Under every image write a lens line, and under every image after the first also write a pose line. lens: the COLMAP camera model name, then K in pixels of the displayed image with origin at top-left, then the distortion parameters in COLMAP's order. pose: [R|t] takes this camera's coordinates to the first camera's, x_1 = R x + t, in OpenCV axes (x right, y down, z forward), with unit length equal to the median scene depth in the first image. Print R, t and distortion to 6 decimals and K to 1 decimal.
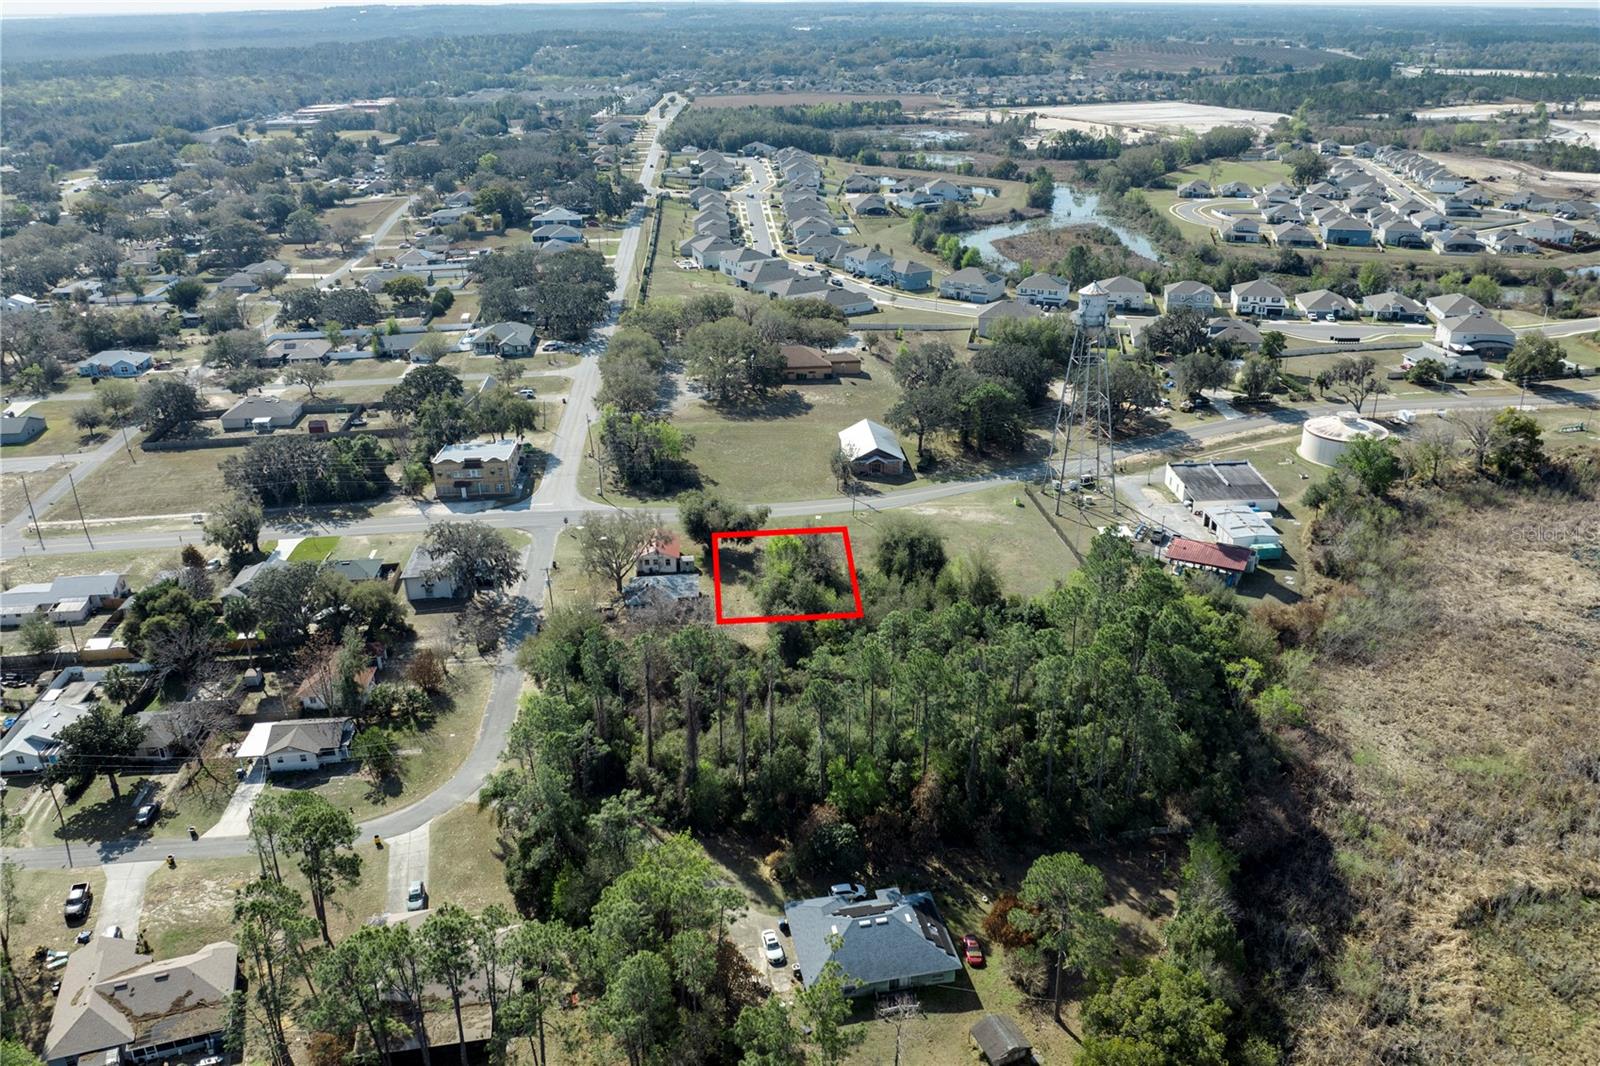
lens RADIAL K [[1280.4, 0, 847.3], [0, 1280.4, 526.5], [0, 0, 1]] dist [-0.040390, -0.002320]
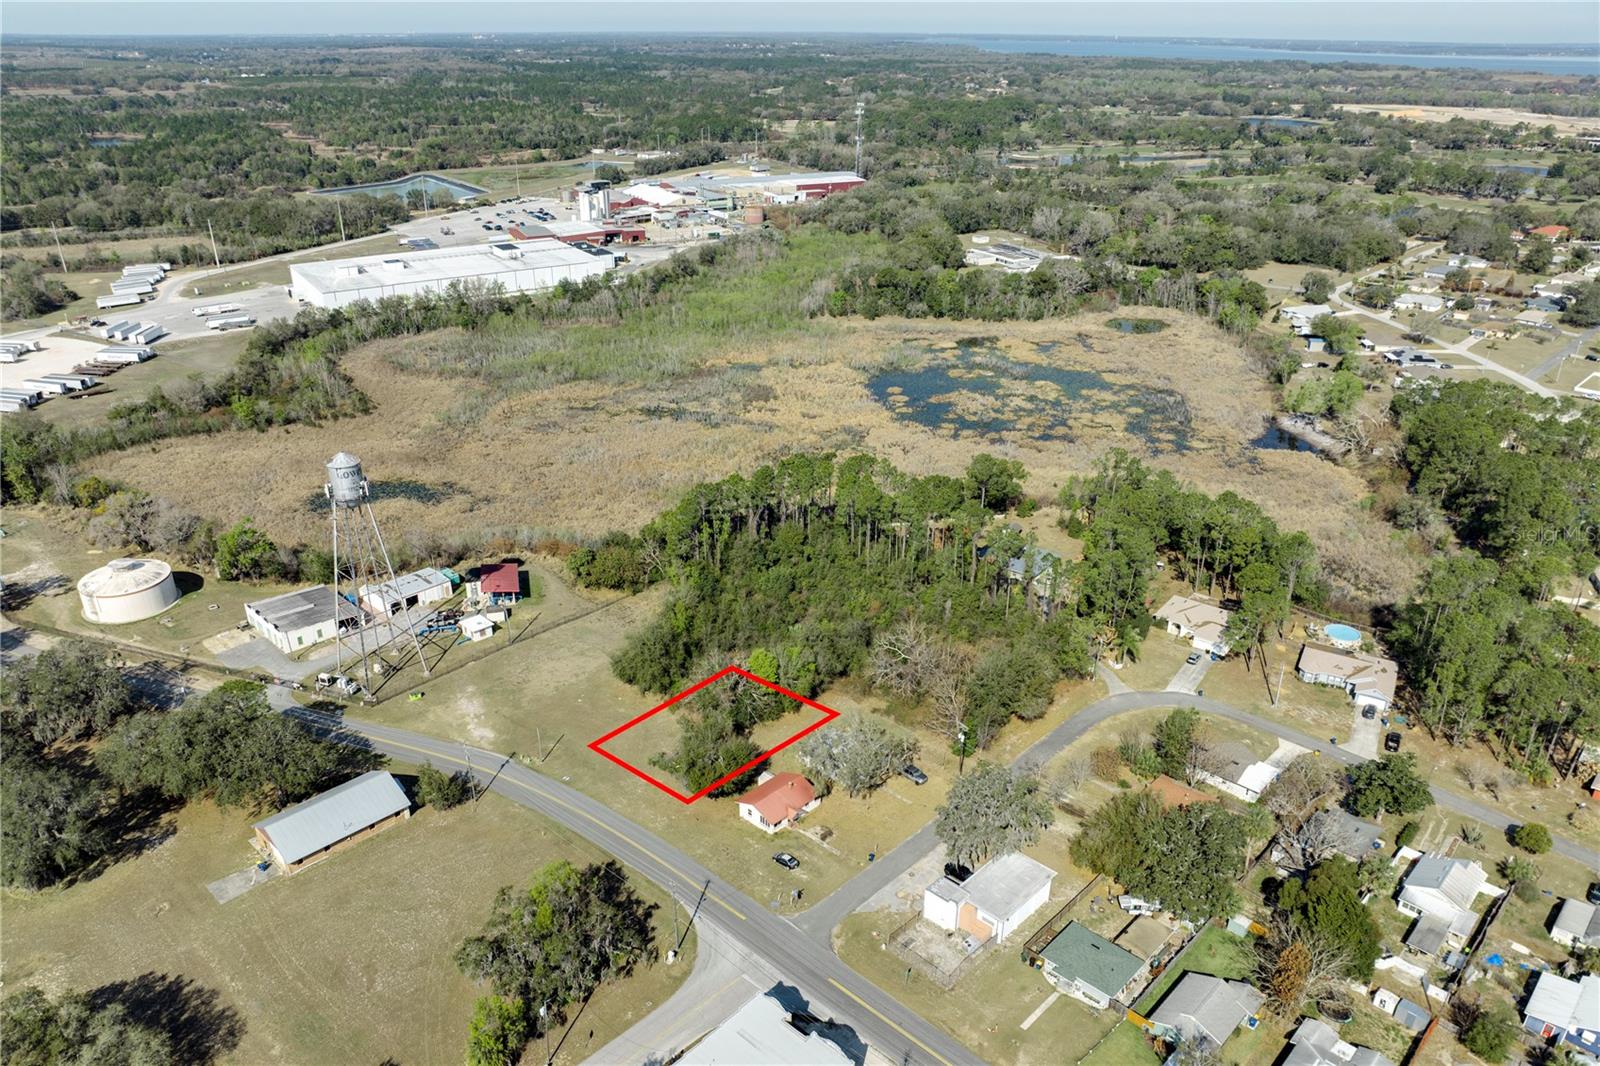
lens RADIAL K [[1123.6, 0, 800.5], [0, 1123.6, 595.9], [0, 0, 1]] dist [-0.041686, 0.004488]
pose [[-0.644992, -0.349495, 0.679587, -0.354781], [0.291984, 0.709112, 0.641799, -0.317981], [-0.706209, 0.612383, -0.355324, 0.666231]]
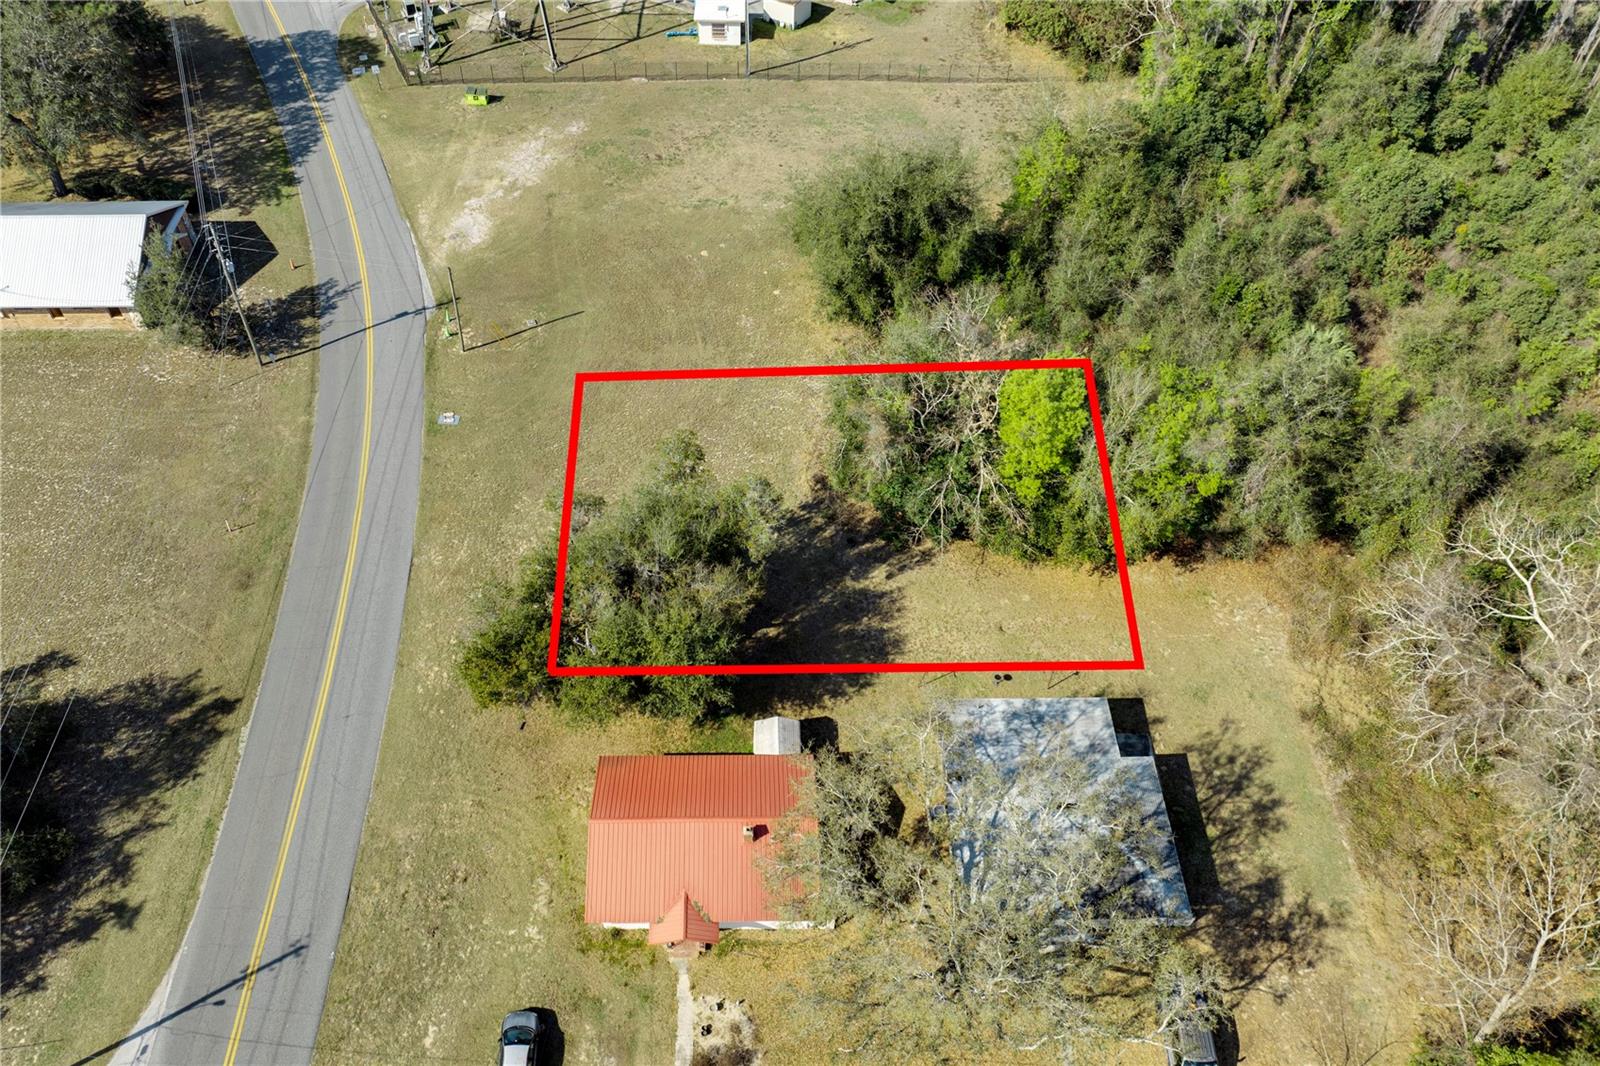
lens RADIAL K [[1180.3, 0, 768.0], [0, 1180.3, 515.9], [0, 0, 1]] dist [-0.049287, 0.013177]
pose [[0.095144, -0.754341, 0.649551, -0.145251], [0.376549, 0.631300, 0.677990, -0.104605], [-0.921498, 0.180081, 0.344111, 0.506646]]
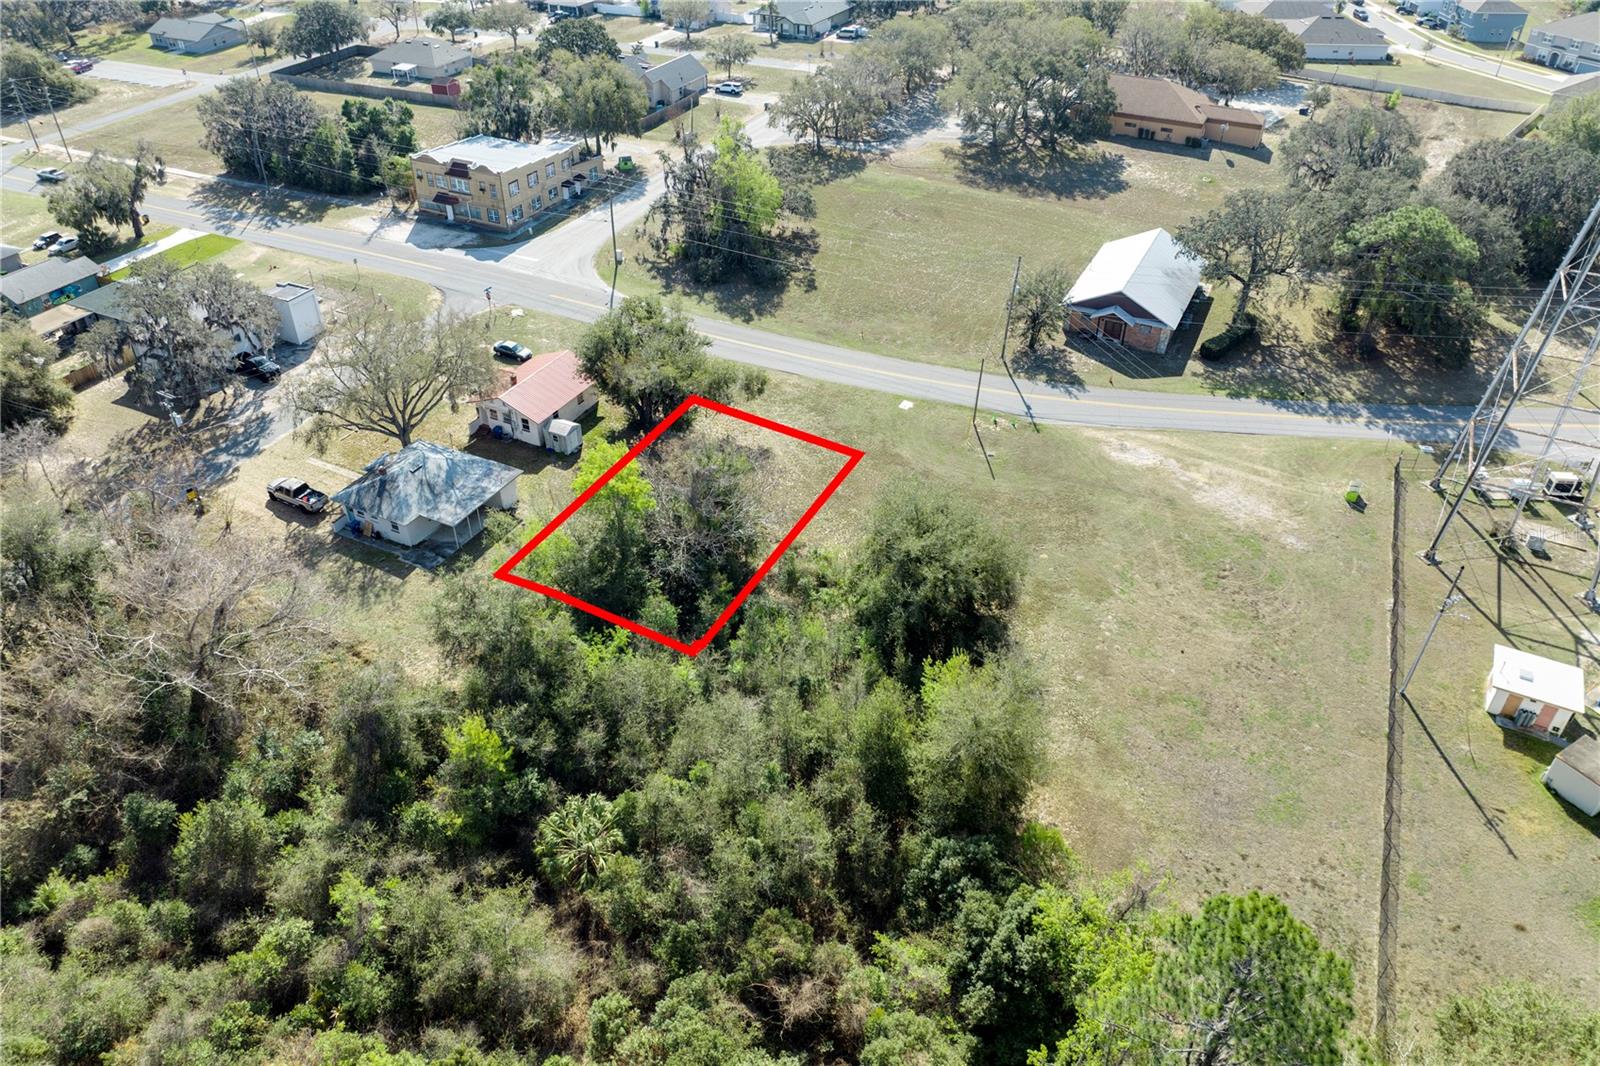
lens RADIAL K [[1121.5, 0, 795.0], [0, 1121.5, 535.9], [0, 0, 1]] dist [-0.051258, 0.023634]
pose [[0.837655, 0.328991, -0.436003, 0.091306], [-0.215006, 0.932410, 0.290488, -0.047529], [0.502102, -0.149585, 0.851773, 0.369864]]
